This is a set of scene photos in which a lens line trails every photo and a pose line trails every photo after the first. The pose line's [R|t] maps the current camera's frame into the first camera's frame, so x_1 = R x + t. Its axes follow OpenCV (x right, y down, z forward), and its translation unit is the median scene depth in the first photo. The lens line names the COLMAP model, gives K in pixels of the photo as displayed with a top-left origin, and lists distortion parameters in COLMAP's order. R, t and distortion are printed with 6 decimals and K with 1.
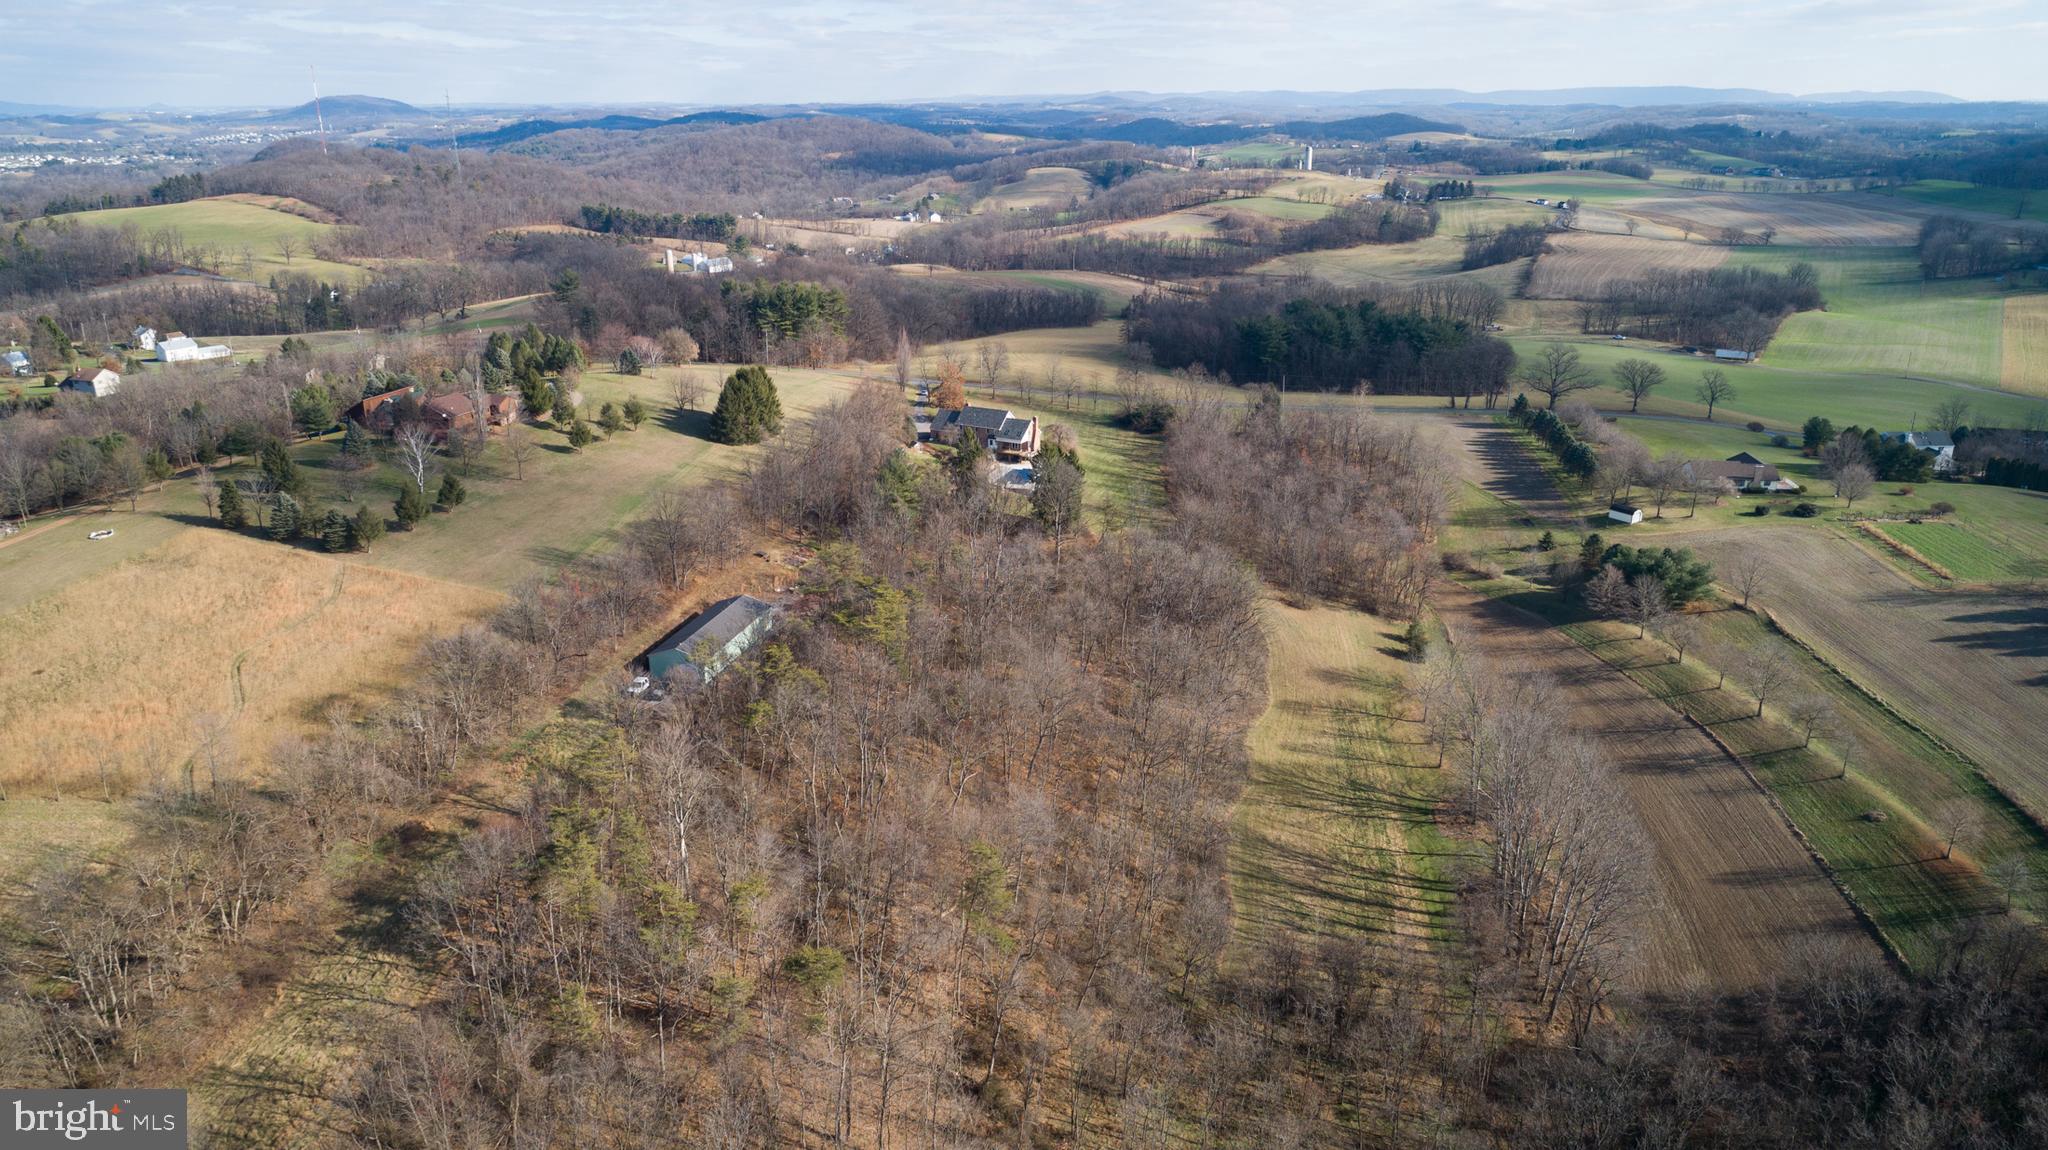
lens RADIAL K [[1369.1, 0, 1024.0], [0, 1369.1, 575.0], [0, 0, 1]] dist [-0.013034, 0.003296]
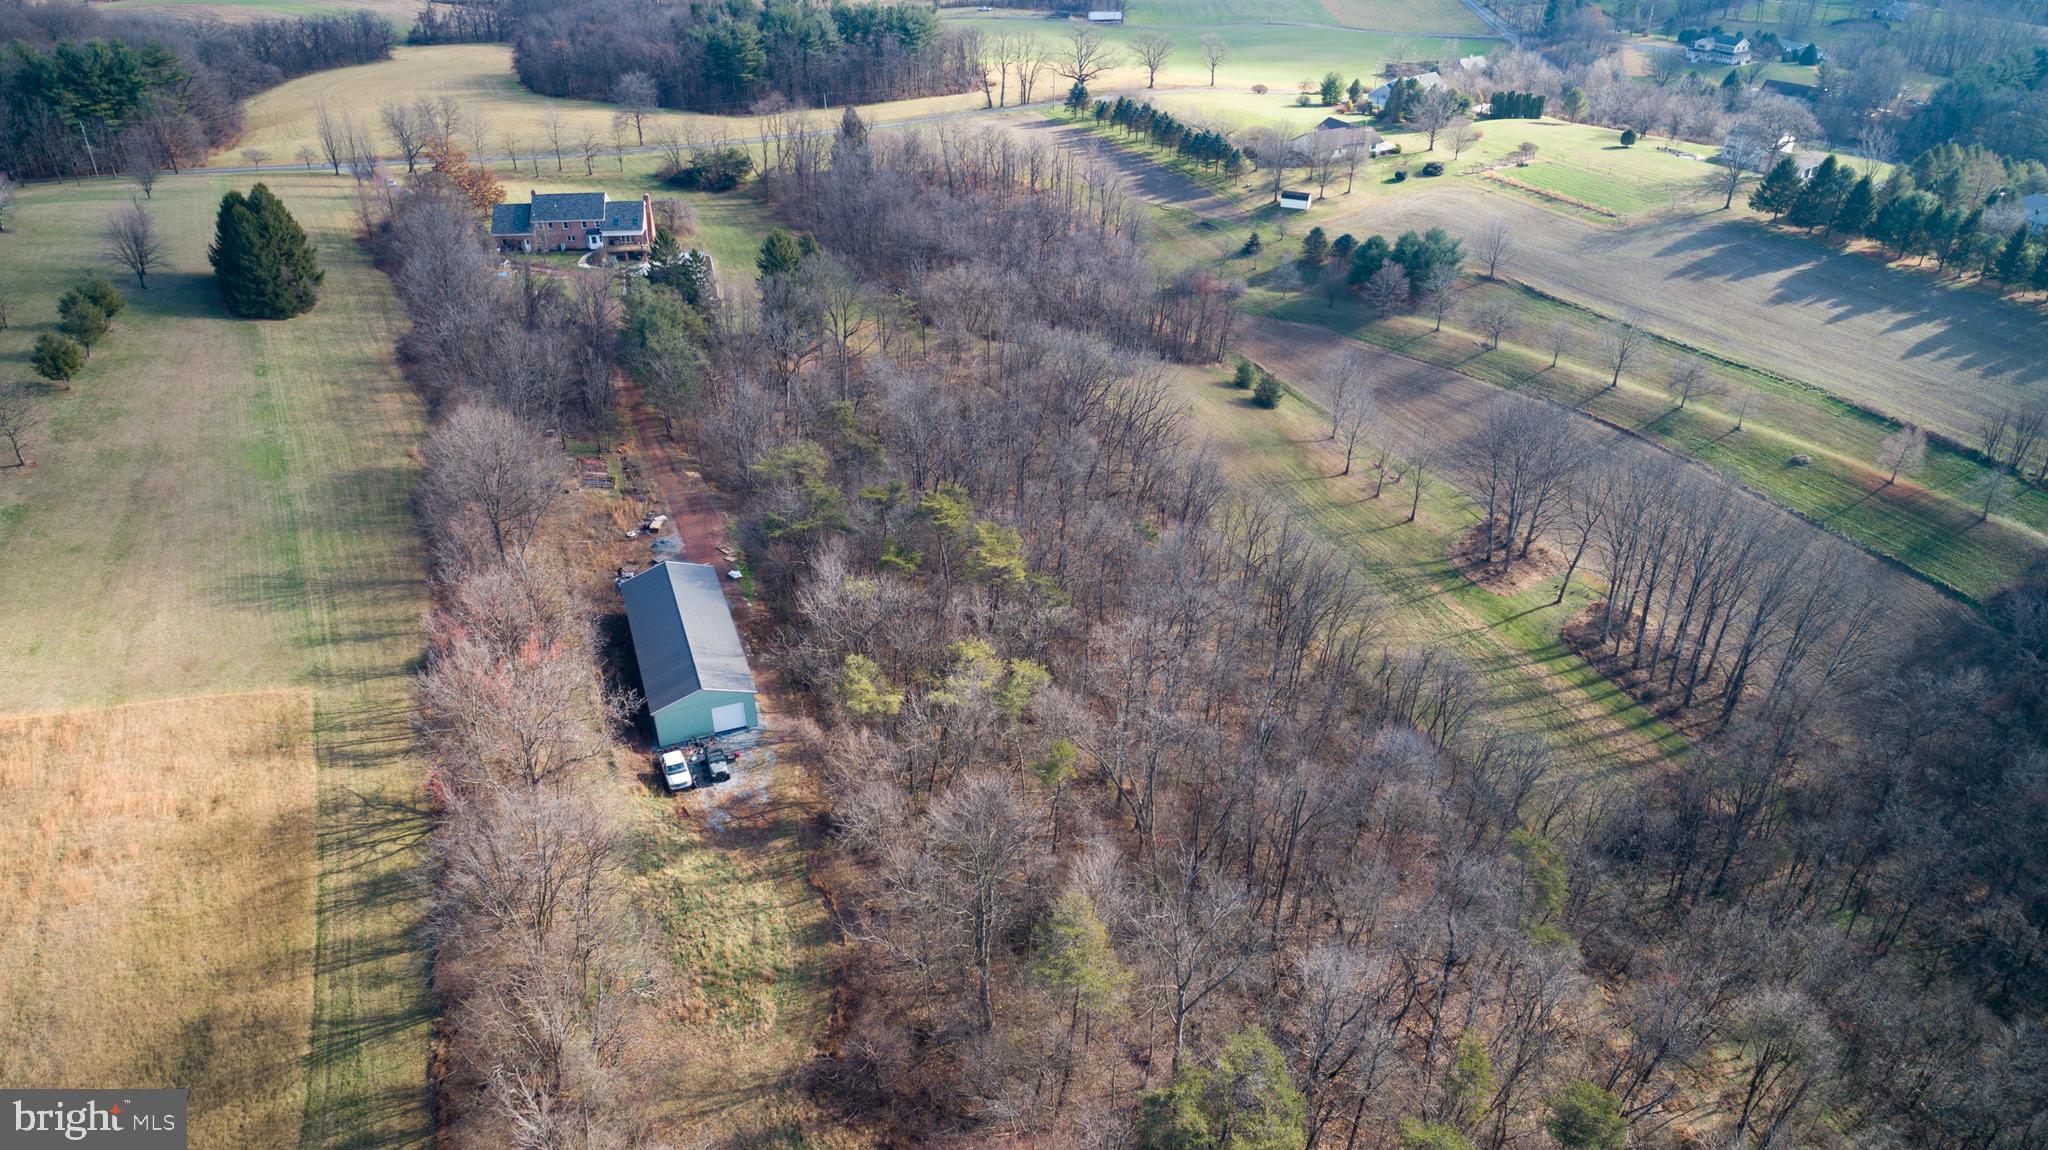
lens RADIAL K [[1369.1, 0, 1024.0], [0, 1369.1, 575.0], [0, 0, 1]] dist [-0.013034, 0.003296]
pose [[0.832121, -0.289973, 0.472747, -0.258397], [0.186450, 0.949075, 0.253956, -0.077743], [-0.522313, -0.123178, 0.843811, 0.271453]]
